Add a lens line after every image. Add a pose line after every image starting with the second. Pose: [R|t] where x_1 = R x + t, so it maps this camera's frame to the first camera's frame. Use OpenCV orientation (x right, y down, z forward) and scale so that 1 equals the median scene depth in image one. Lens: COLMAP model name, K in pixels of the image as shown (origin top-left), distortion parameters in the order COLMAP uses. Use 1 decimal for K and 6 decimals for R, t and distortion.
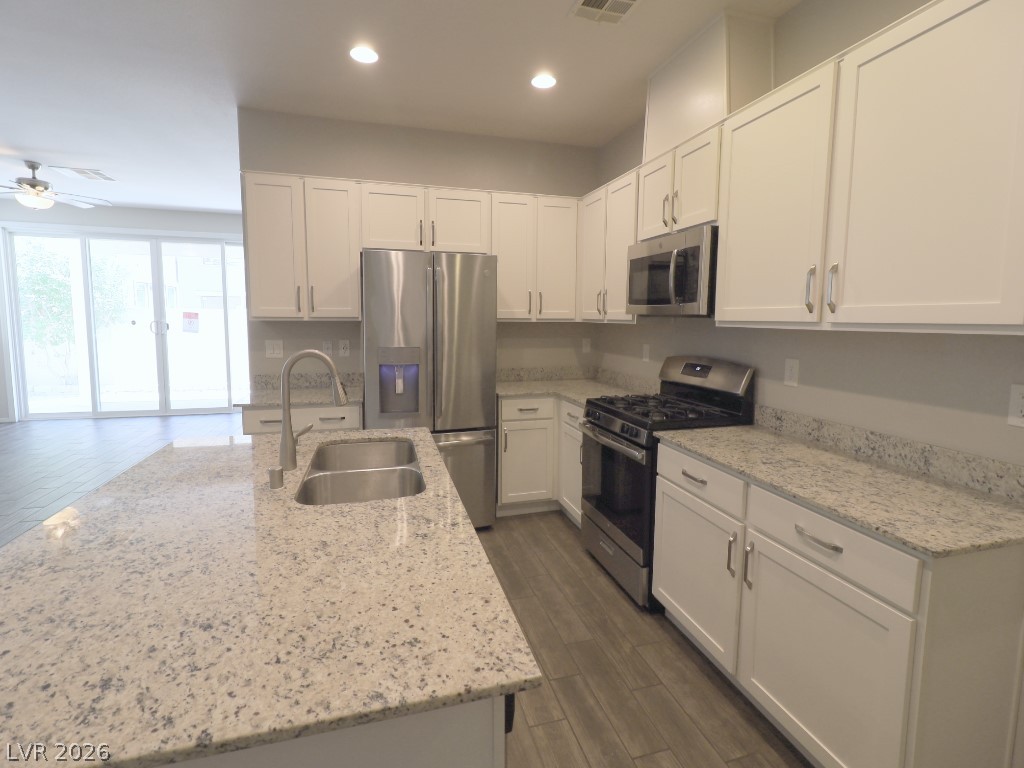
lens RADIAL K [[459.0, 0, 497.6], [0, 459.0, 360.1], [0, 0, 1]] dist [0.000808, -0.001142]
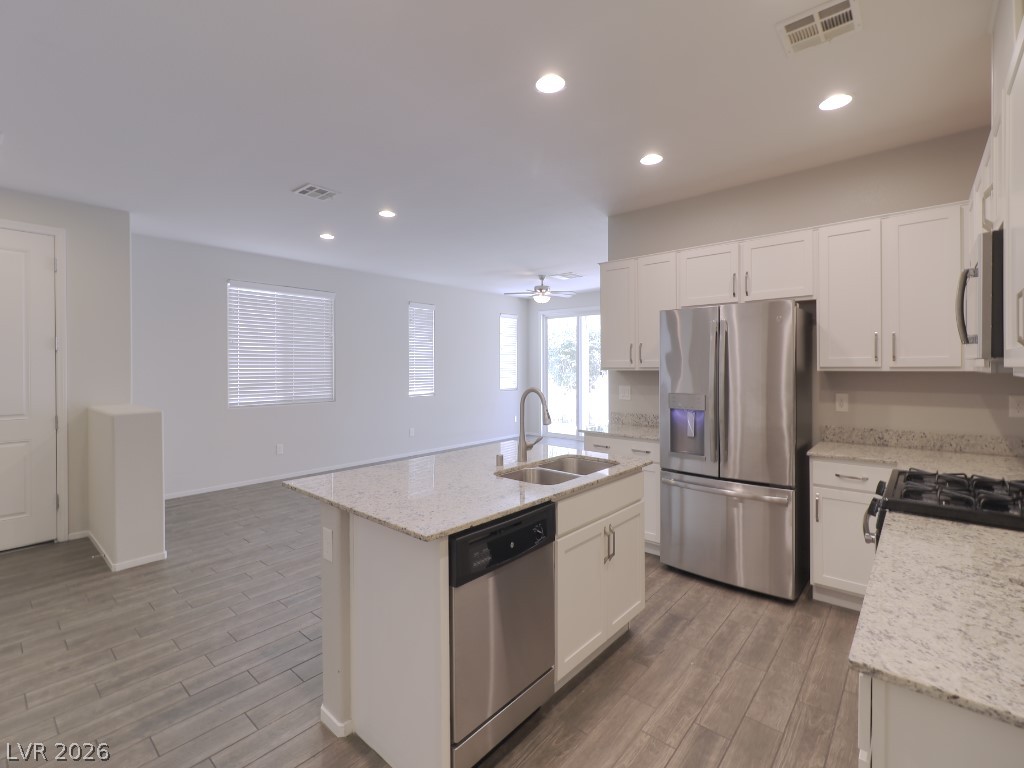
lens RADIAL K [[459.0, 0, 505.3], [0, 459.0, 376.5], [0, 0, 1]] dist [0.000808, -0.001142]
pose [[0.554610, 0.006498, -0.832085, 0.618526], [-0.071955, 0.996598, -0.040178, 0.008455], [0.828993, 0.082155, 0.553191, 0.028519]]
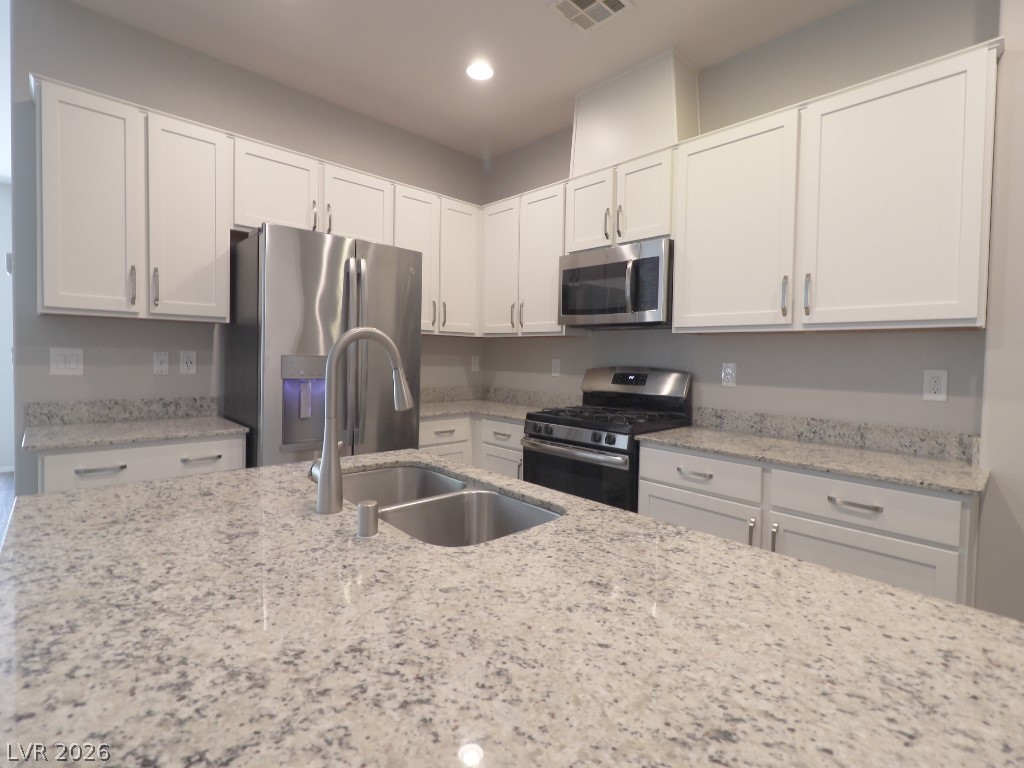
lens RADIAL K [[479.4, 0, 492.3], [0, 479.4, 368.3], [0, 0, 1]] dist [0.000195, -0.000878]
pose [[0.890529, 0.000929, 0.454926, -0.408880], [0.026715, 0.998165, -0.054333, 0.058362], [-0.454142, 0.060538, 0.888870, 0.209313]]
